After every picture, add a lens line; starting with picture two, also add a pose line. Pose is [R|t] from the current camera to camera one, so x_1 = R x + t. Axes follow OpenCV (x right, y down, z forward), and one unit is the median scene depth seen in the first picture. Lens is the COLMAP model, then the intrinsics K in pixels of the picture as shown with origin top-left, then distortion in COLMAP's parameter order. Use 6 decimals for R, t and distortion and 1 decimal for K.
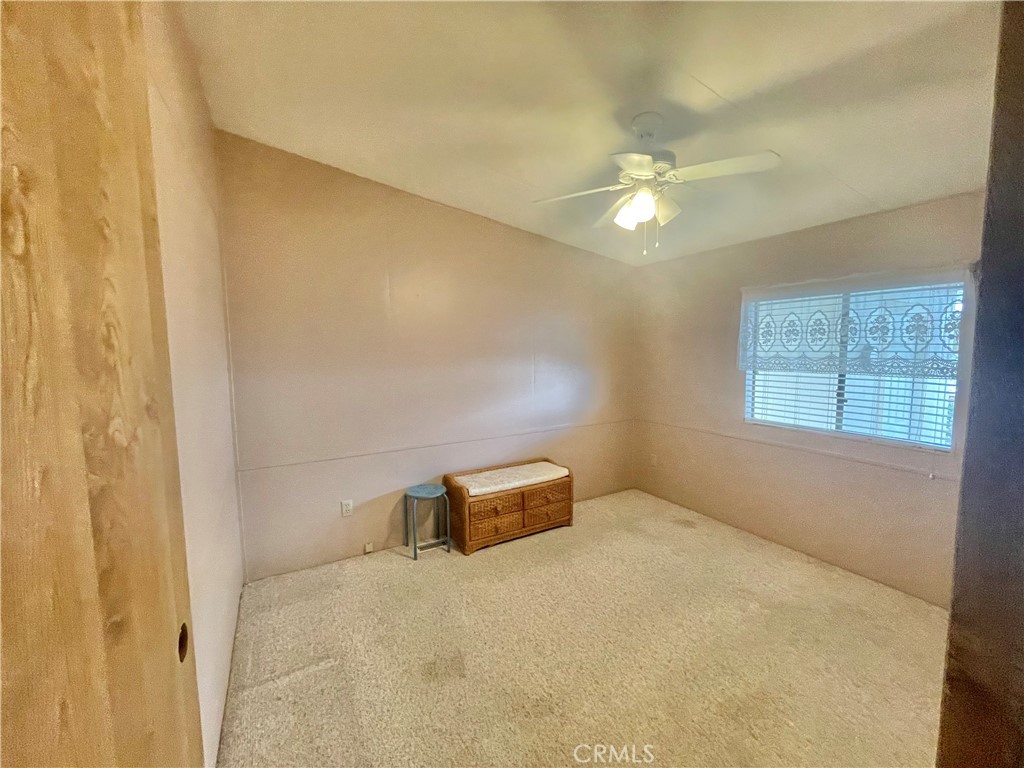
lens RADIAL K [[414.6, 0, 508.0], [0, 414.6, 384.4], [0, 0, 1]] dist [-0.001185, 0.000061]
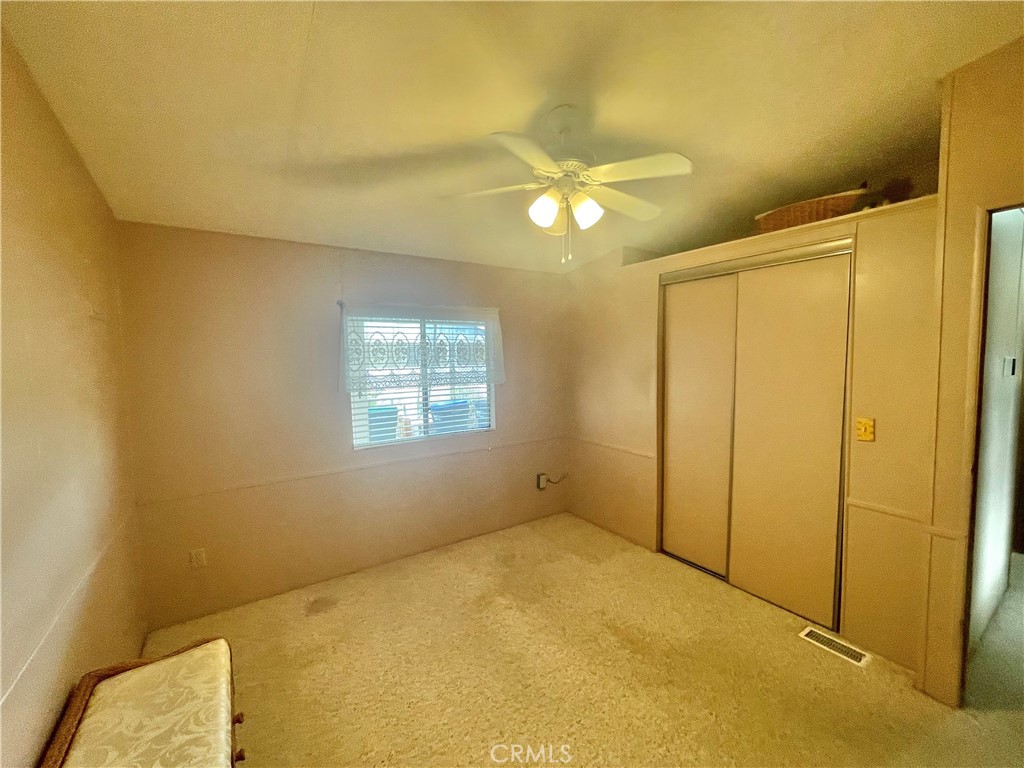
lens RADIAL K [[414.6, 0, 507.9], [0, 414.6, 386.4], [0, 0, 1]] dist [-0.001185, 0.000061]
pose [[-0.074899, -0.052608, 0.995802, -0.366378], [0.116633, 0.991291, 0.061142, -0.067551], [-0.990347, 0.120723, -0.068110, 0.794101]]
